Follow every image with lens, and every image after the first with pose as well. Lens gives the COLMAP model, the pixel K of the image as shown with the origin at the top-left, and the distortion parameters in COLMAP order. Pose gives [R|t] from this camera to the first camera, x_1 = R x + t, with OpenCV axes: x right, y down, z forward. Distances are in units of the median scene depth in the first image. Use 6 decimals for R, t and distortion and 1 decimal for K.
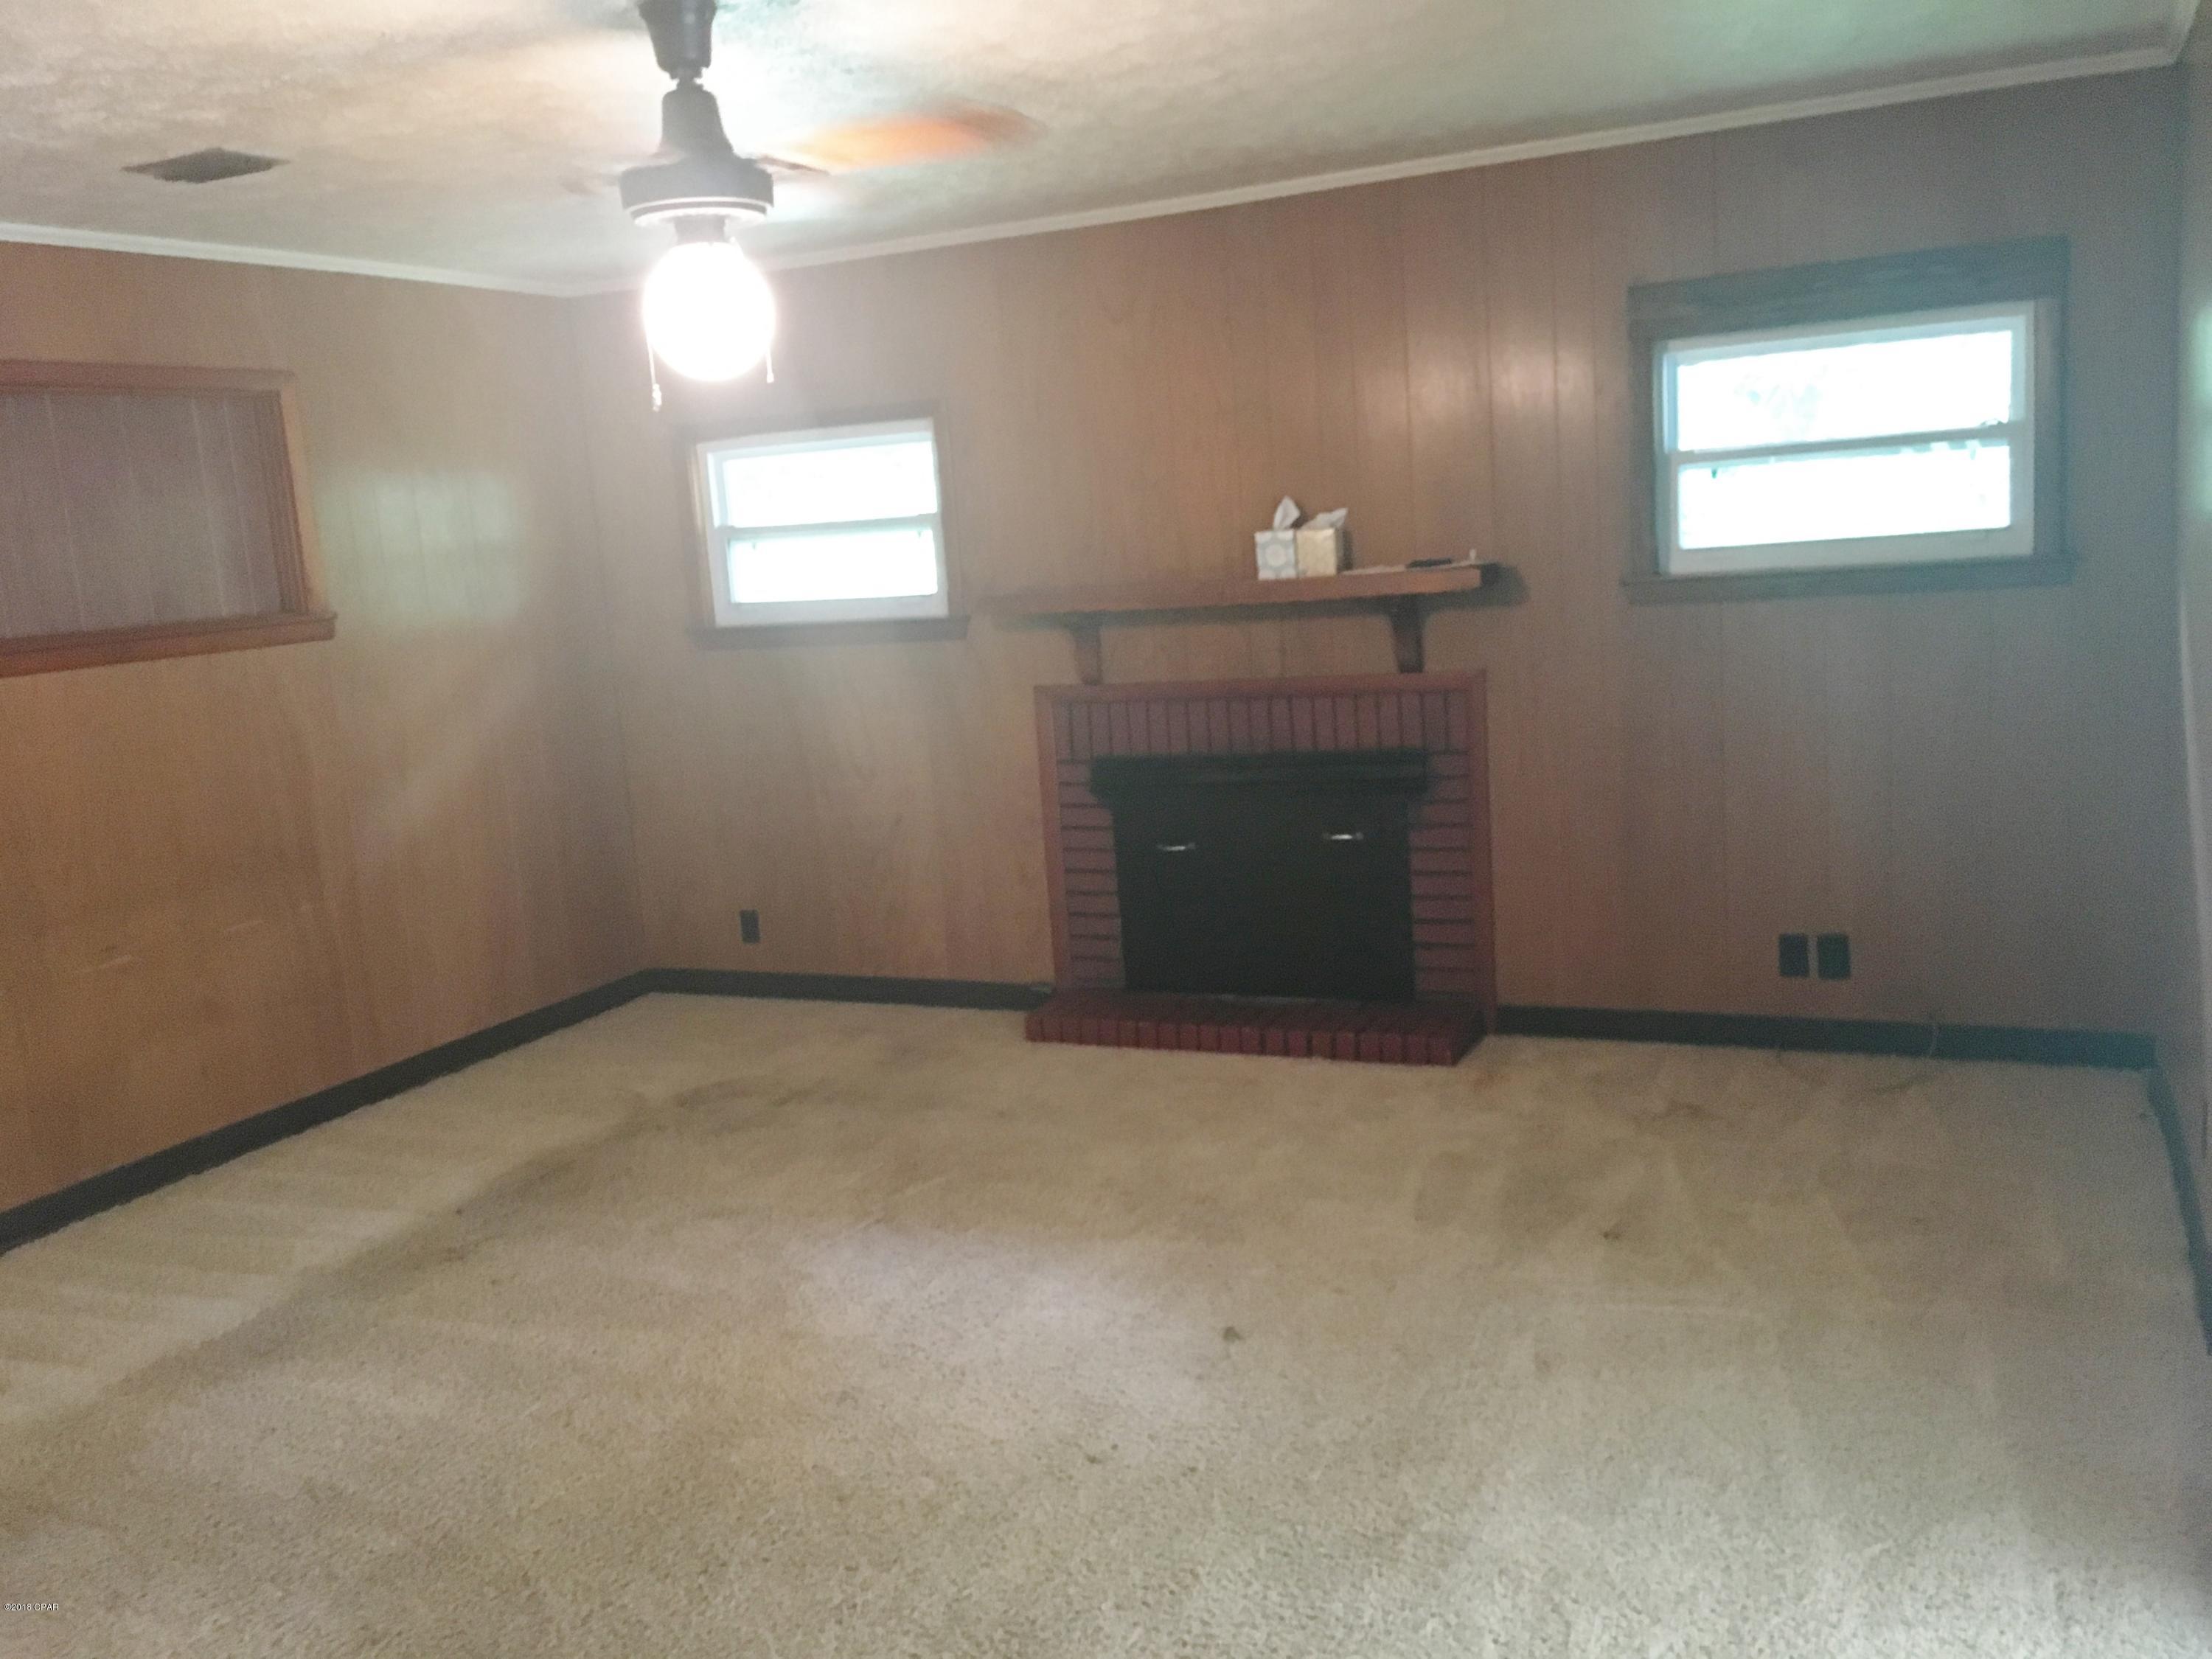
lens RADIAL K [[1970.5, 0, 1141.3], [0, 1970.5, 828.2], [0, 0, 1]] dist [0.075220, -0.000020]
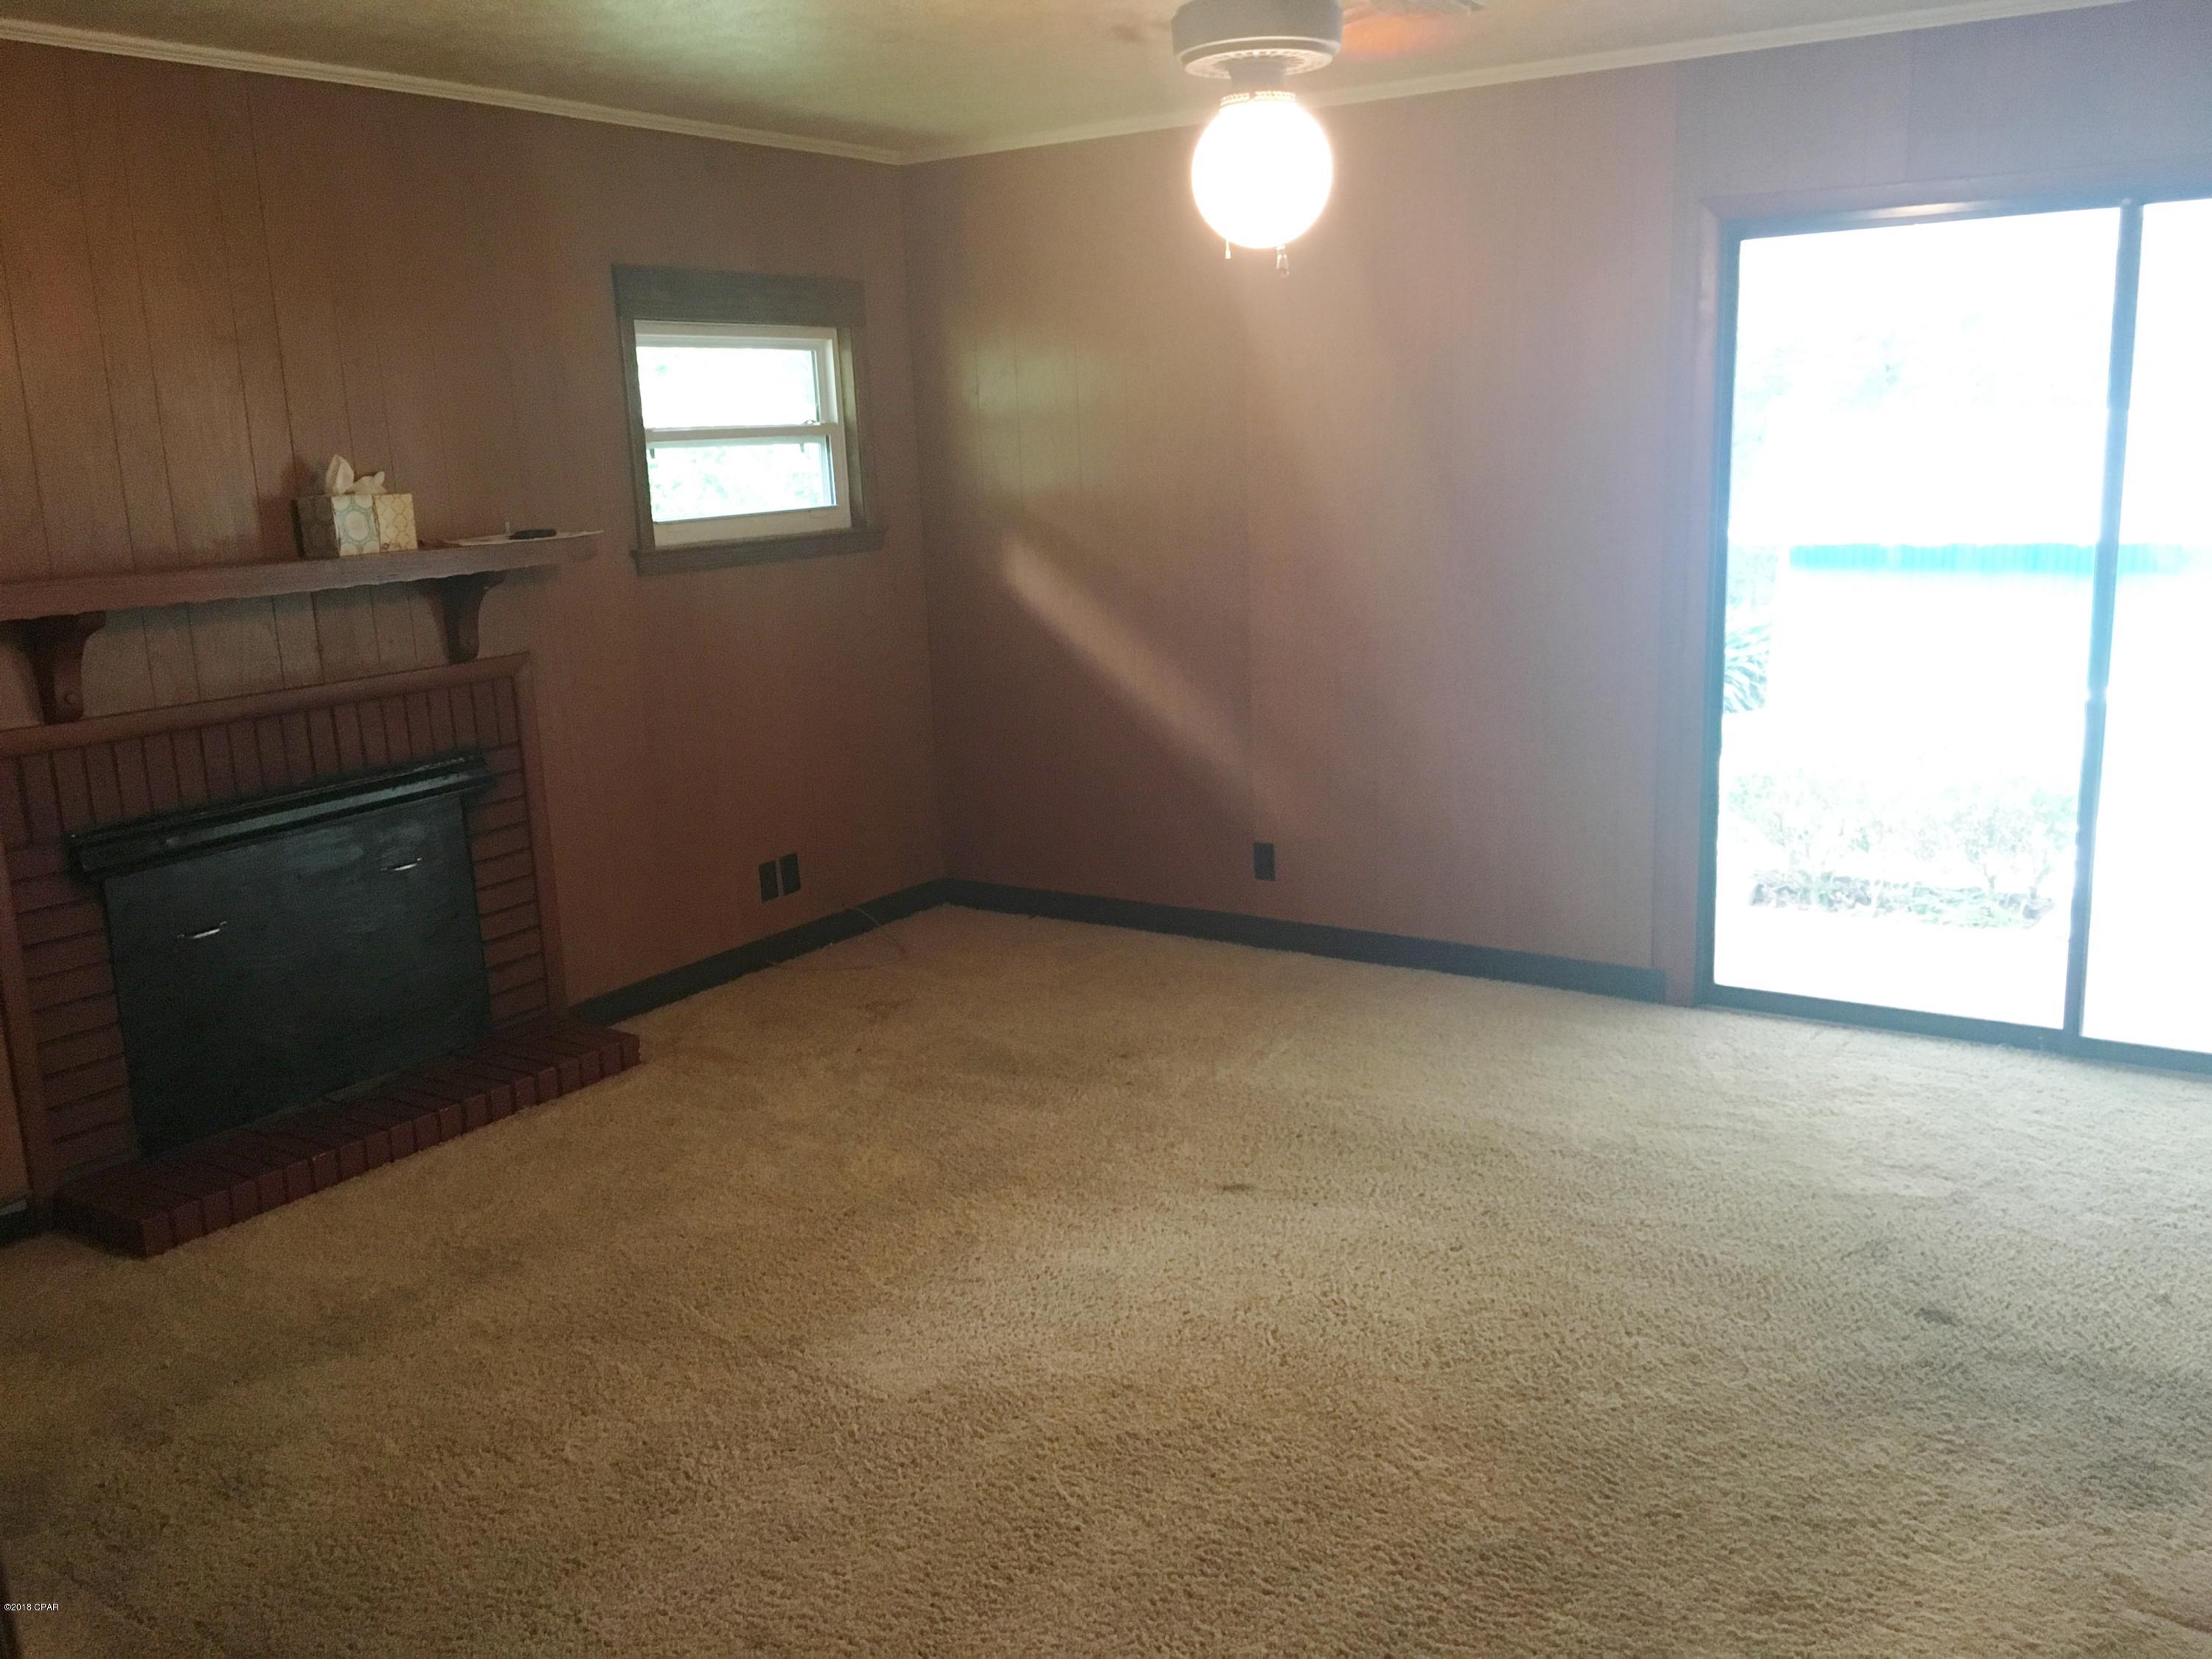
lens RADIAL K [[1891.5, 0, 1112.2], [0, 1891.5, 816.5], [0, 0, 1]] dist [0.048750, -0.011776]
pose [[0.143232, -0.132765, 0.980744, -0.665253], [0.187674, 0.976625, 0.104799, -0.046131], [-0.971732, 0.169050, 0.164800, 0.593575]]
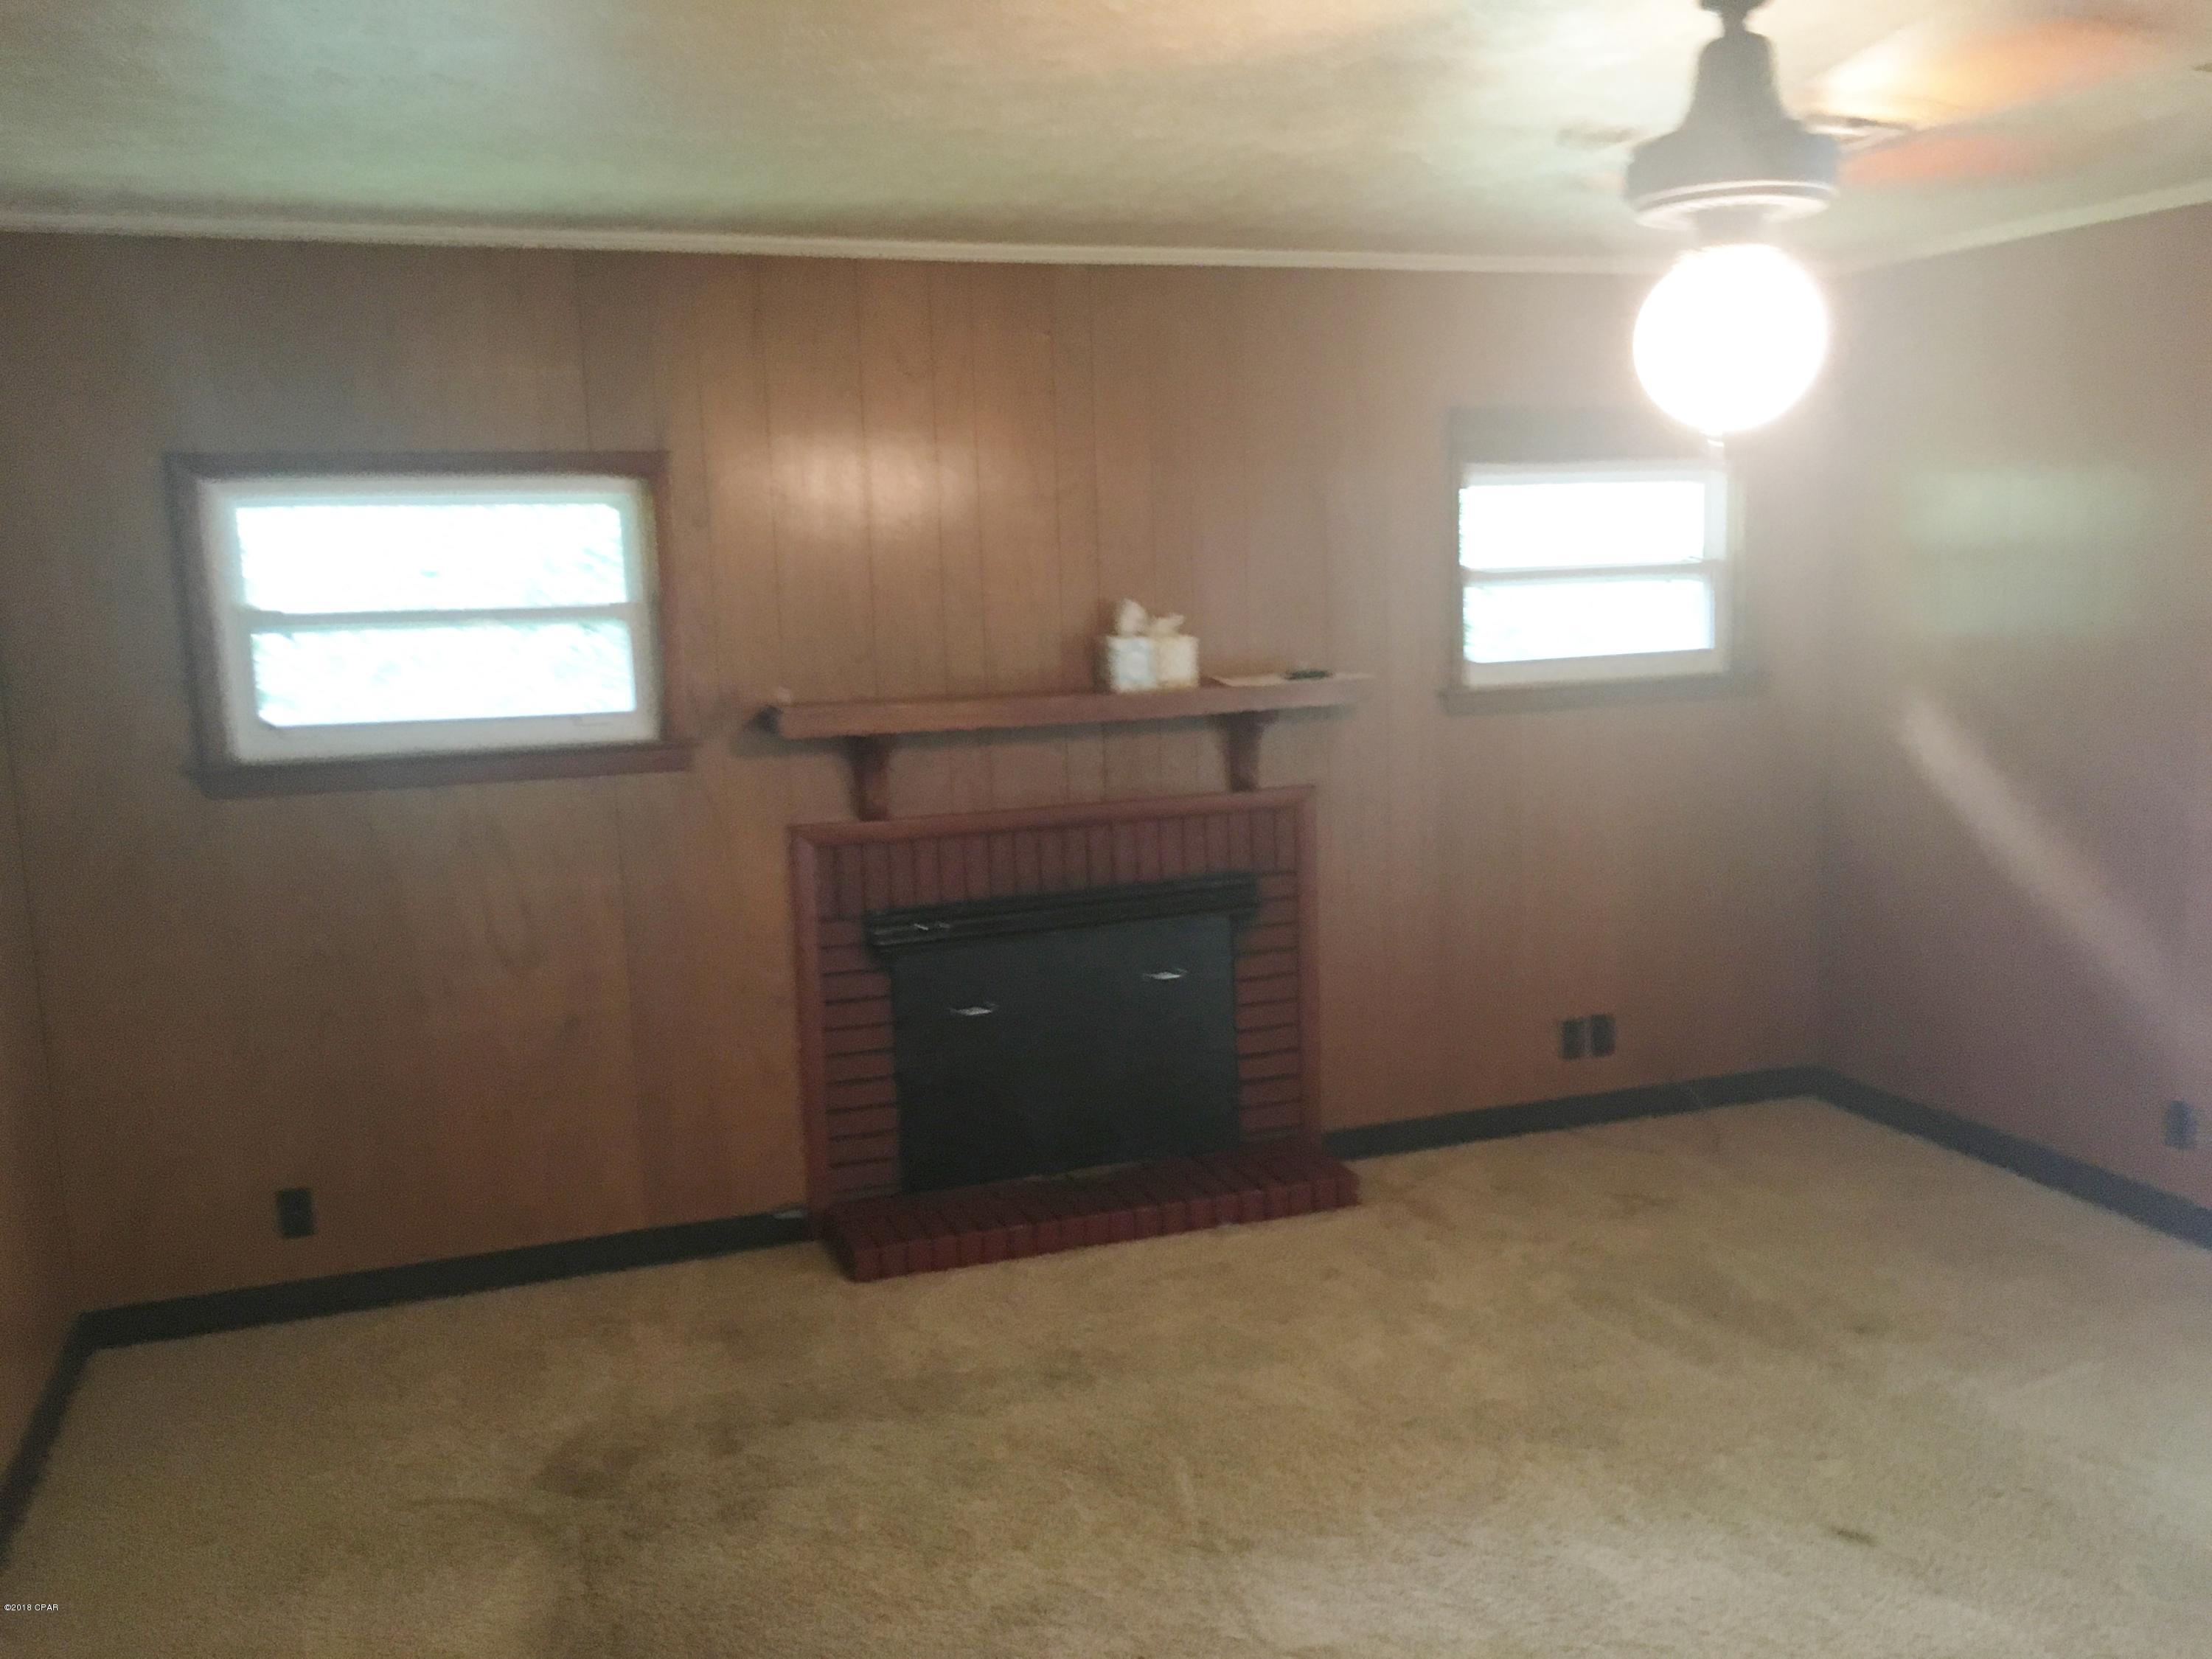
lens RADIAL K [[1891.5, 0, 1112.2], [0, 1891.5, 816.5], [0, 0, 1]] dist [0.048750, -0.011776]
pose [[0.708850, -0.046490, 0.703826, -0.537572], [0.089290, 0.995713, -0.024157, -0.050742], [-0.699685, 0.079968, 0.709962, 0.413167]]
